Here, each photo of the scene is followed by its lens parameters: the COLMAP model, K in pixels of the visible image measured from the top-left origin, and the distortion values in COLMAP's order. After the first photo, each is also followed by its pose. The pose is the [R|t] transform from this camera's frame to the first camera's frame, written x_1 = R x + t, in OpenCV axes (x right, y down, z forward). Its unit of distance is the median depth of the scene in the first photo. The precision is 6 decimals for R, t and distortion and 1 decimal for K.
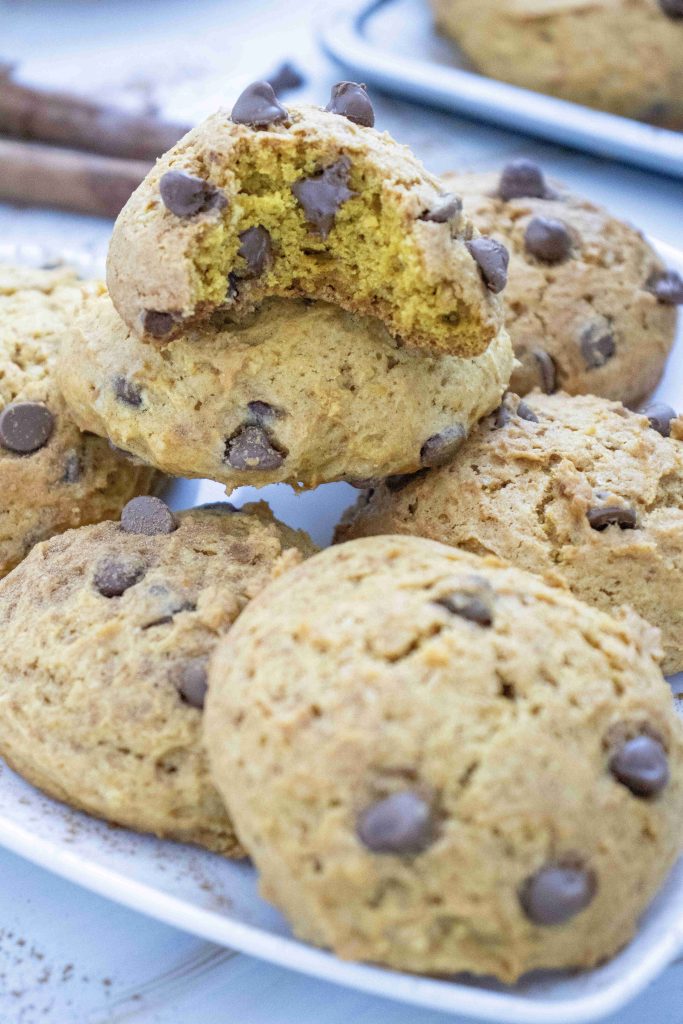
lens RADIAL K [[2218.9, 0, 341.5], [0, 2218.9, 512.0], [0, 0, 1]] dist [0.133043, 0.082925]
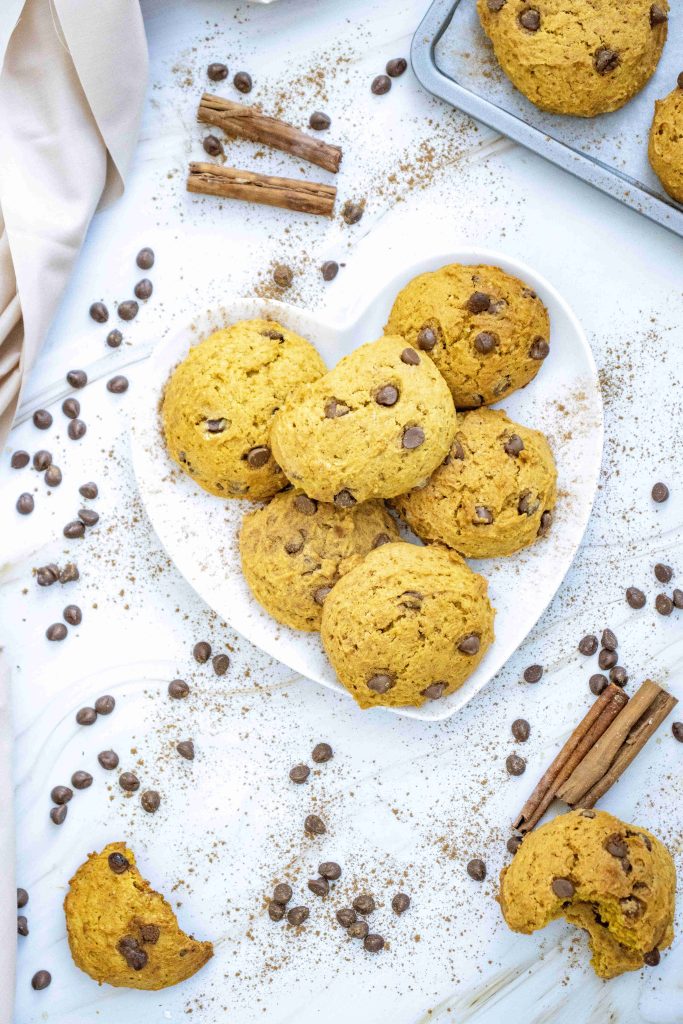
lens RADIAL K [[2218.9, 0, 341.5], [0, 2218.9, 512.0], [0, 0, 1]] dist [0.133043, 0.082925]
pose [[0.992772, 0.086640, -0.083044, 0.181778], [0.002016, 0.679830, 0.733367, -2.007723], [0.119995, -0.728234, 0.674742, -0.808861]]
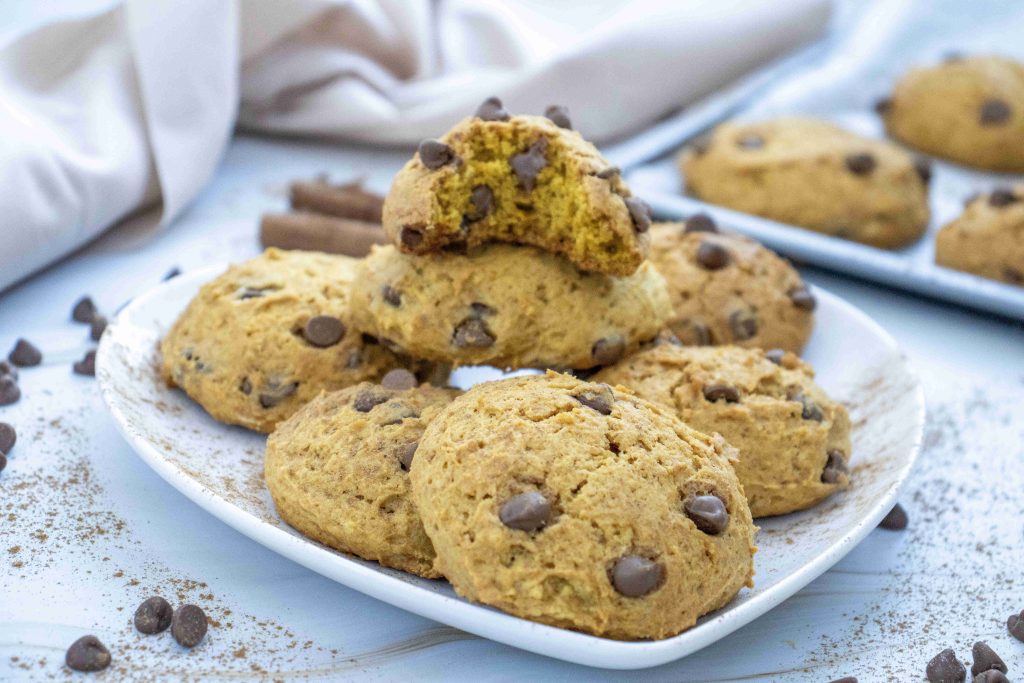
lens RADIAL K [[2218.9, 0, 512.0], [0, 2218.9, 341.5], [0, 0, 1]] dist [0.133043, 0.082925]
pose [[0.991784, 0.036783, -0.122524, 0.169249], [-0.069094, 0.960077, -0.271067, 0.380359], [0.107662, 0.277305, 0.954731, -0.395266]]
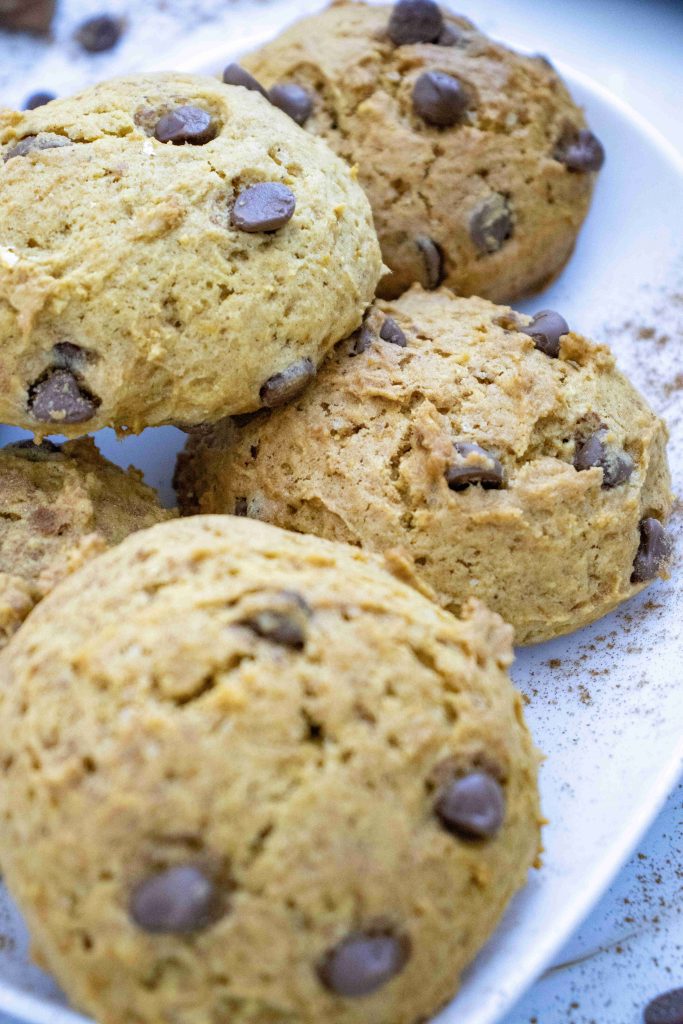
lens RADIAL K [[2218.9, 0, 341.5], [0, 2218.9, 512.0], [0, 0, 1]] dist [0.133043, 0.082925]
pose [[0.999385, 0.014132, -0.032100, 0.102119], [-0.007678, 0.981183, 0.192927, -0.158847], [0.034223, -0.192562, 0.980688, 0.144789]]
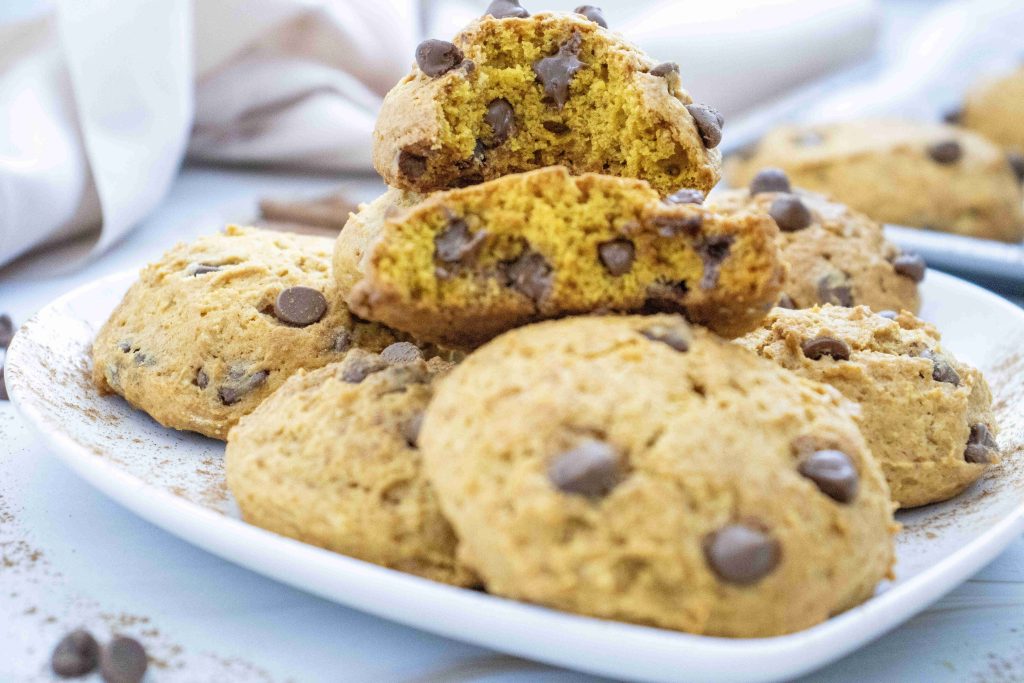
lens RADIAL K [[2218.9, 0, 512.0], [0, 2218.9, 341.5], [0, 0, 1]] dist [0.133043, 0.082925]
pose [[0.992800, -0.015709, -0.118752, 0.103431], [-0.029671, 0.928220, -0.370846, 0.420667], [0.116054, 0.371700, 0.921070, -0.011226]]
